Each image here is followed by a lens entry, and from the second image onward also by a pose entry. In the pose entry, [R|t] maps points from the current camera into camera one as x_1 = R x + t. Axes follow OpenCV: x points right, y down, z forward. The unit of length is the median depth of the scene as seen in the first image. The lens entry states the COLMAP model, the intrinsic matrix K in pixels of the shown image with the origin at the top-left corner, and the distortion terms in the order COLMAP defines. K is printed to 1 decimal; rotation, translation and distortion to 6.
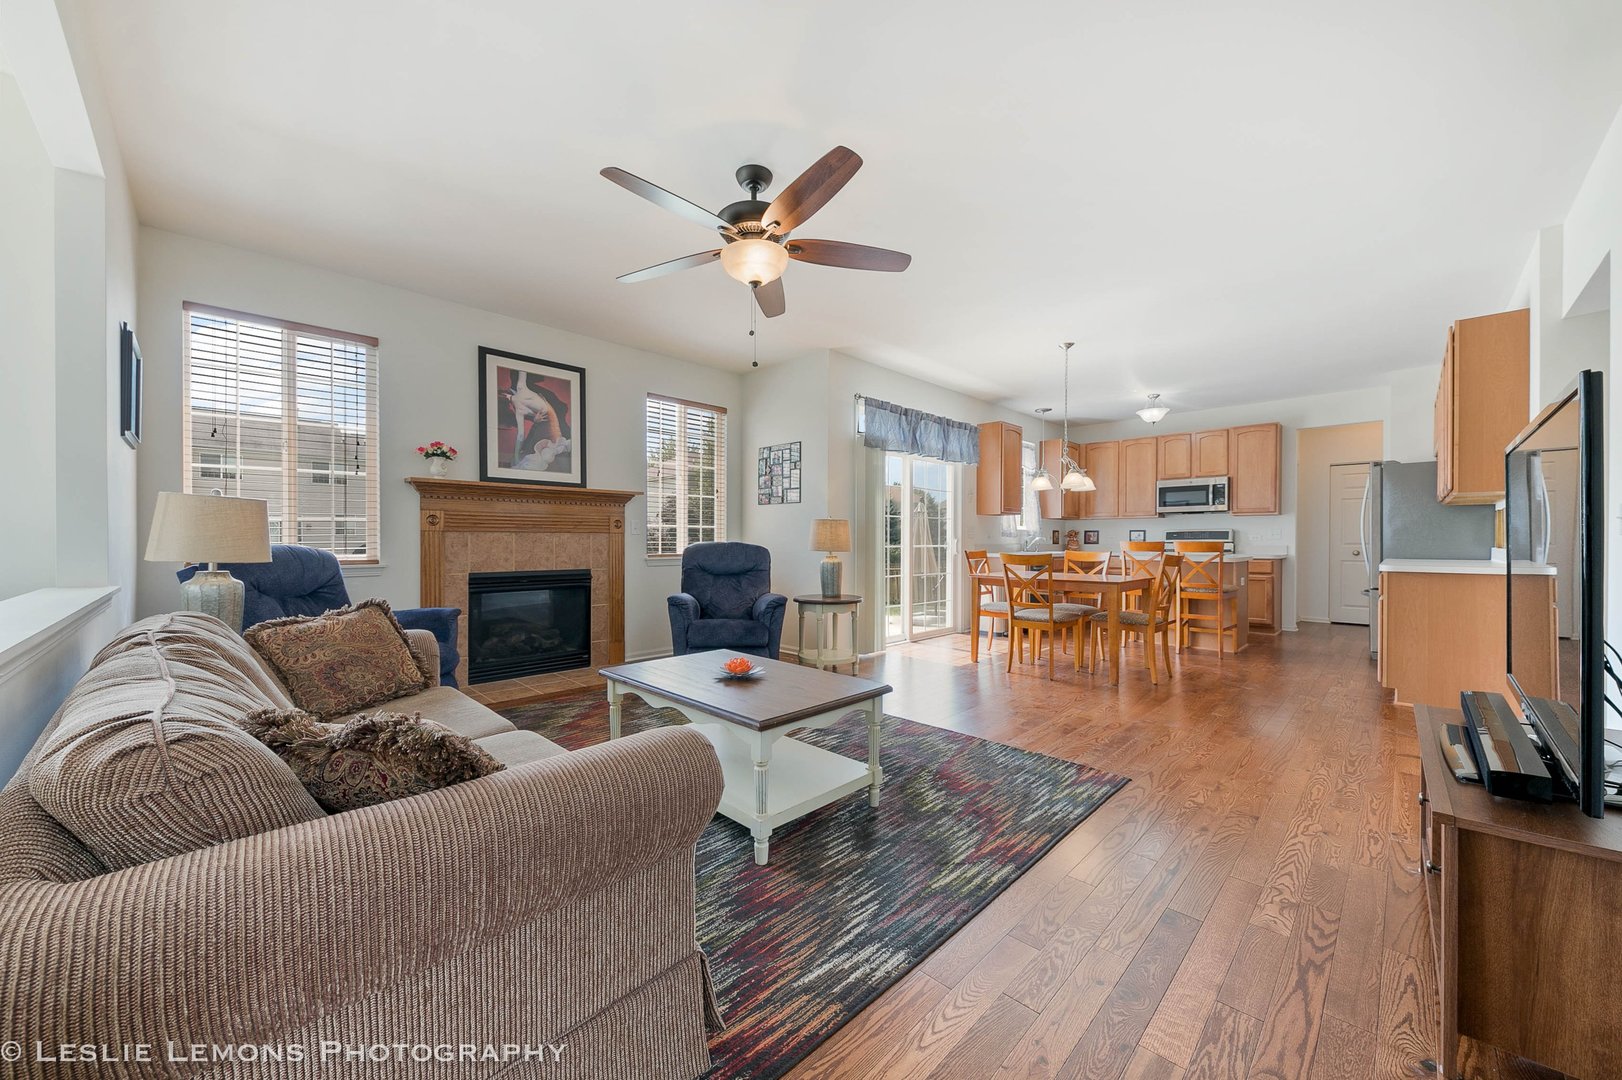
lens RADIAL K [[590.1, 0, 809.9], [0, 590.1, 542.7], [0, 0, 1]] dist [0.011230, -0.000024]
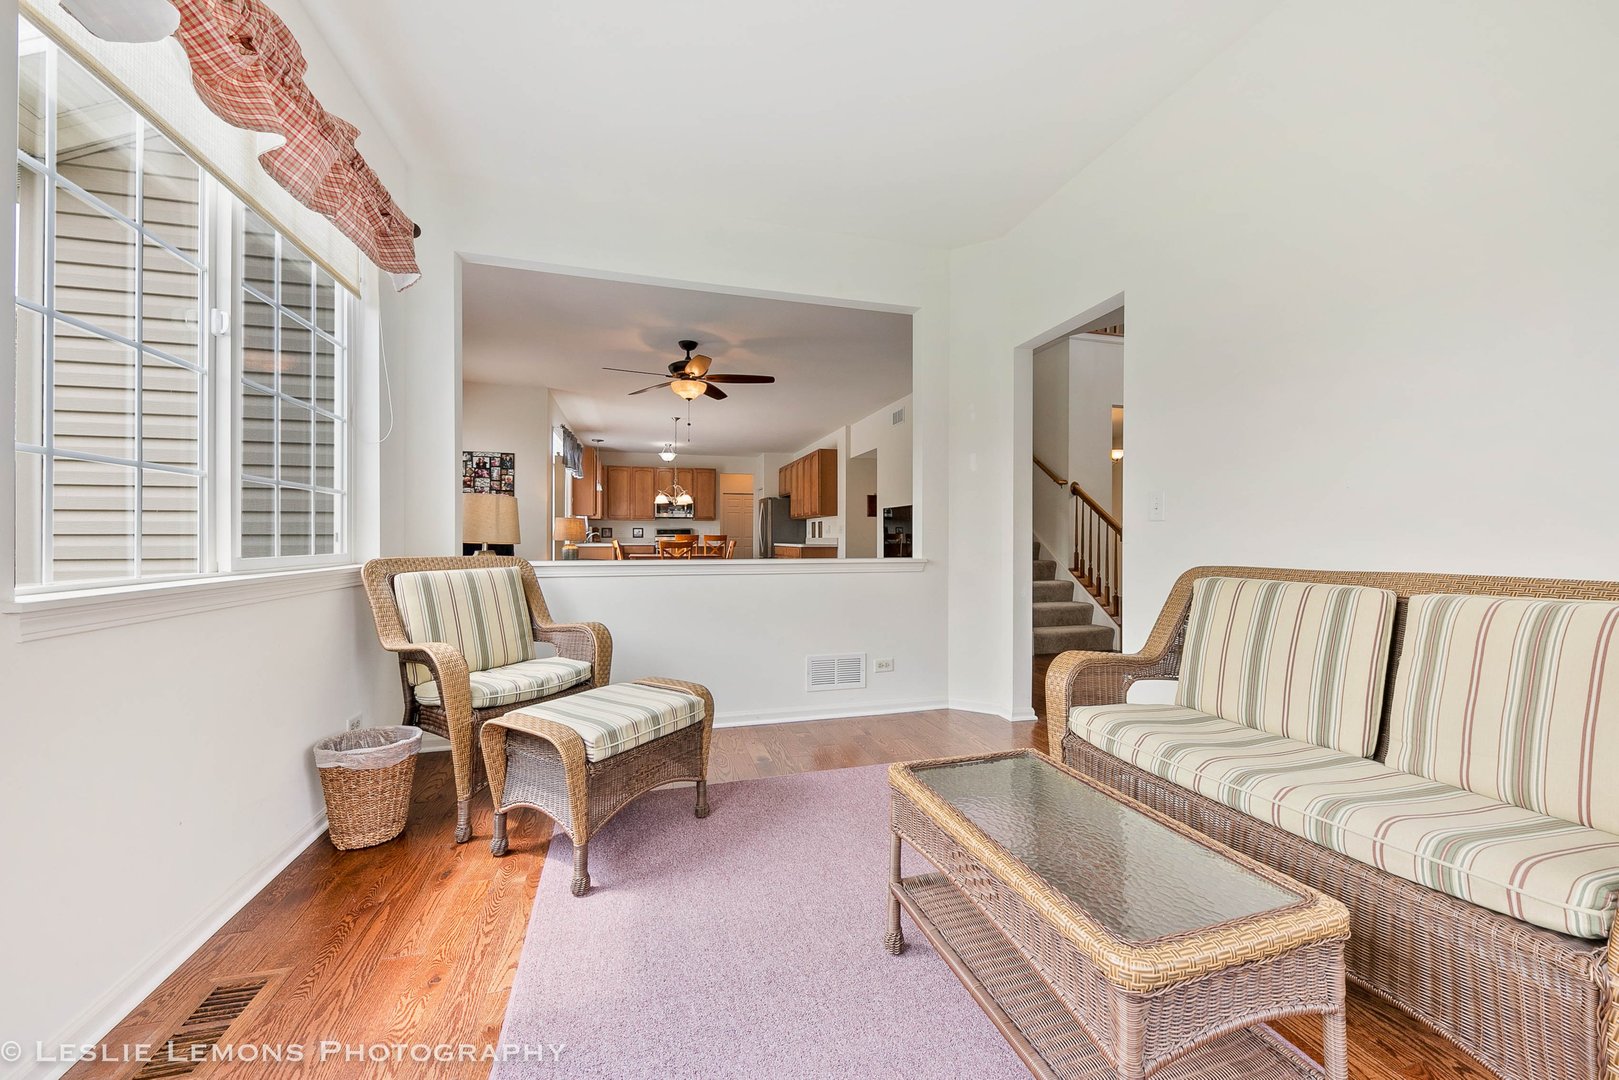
lens RADIAL K [[606.6, 0, 809.5], [0, 606.6, 540.0], [0, 0, 1]] dist [-0.010548, -0.000237]
pose [[0.490238, -0.004557, 0.871577, -0.939375], [0.004591, 0.999986, 0.002645, 0.011288], [-0.871577, 0.002705, 0.490252, -0.196747]]
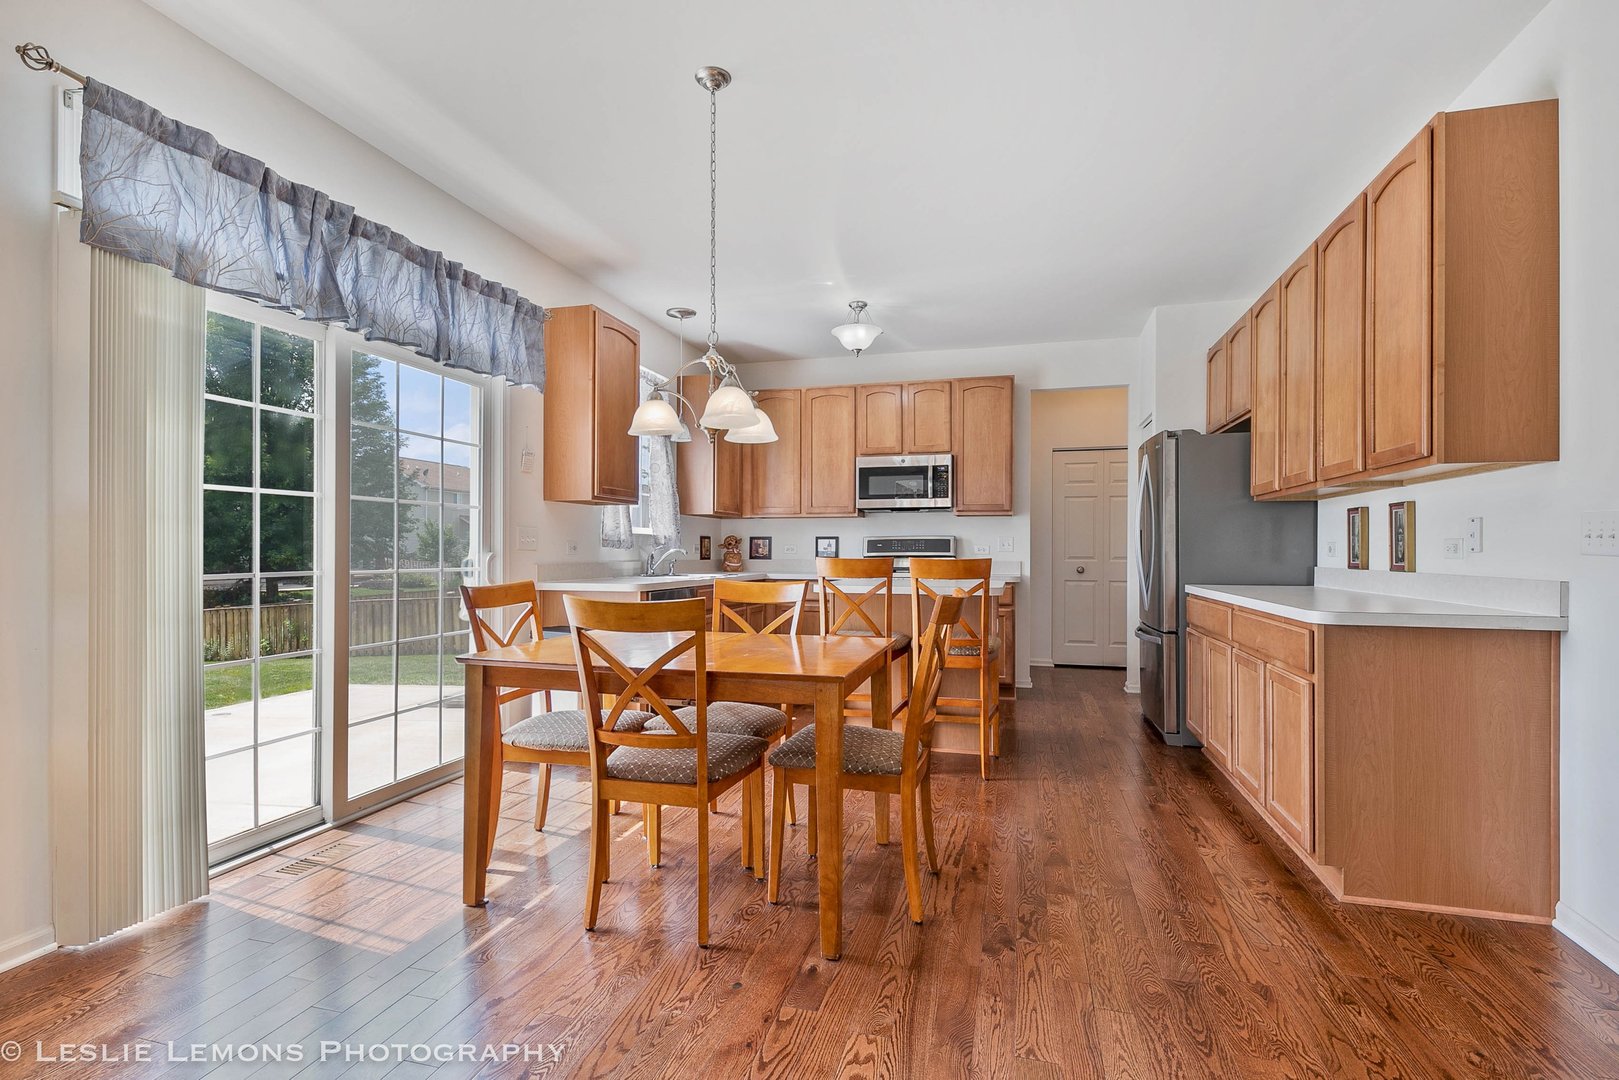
lens RADIAL K [[760.0, 0, 808.6], [0, 760.0, 545.9], [0, 0, 1]] dist [0.019886, 0.000272]
pose [[0.869670, 0.002255, 0.493629, 0.239828], [0.002094, 0.999964, -0.008257, -0.008580], [-0.493630, 0.008214, 0.869633, 0.531098]]
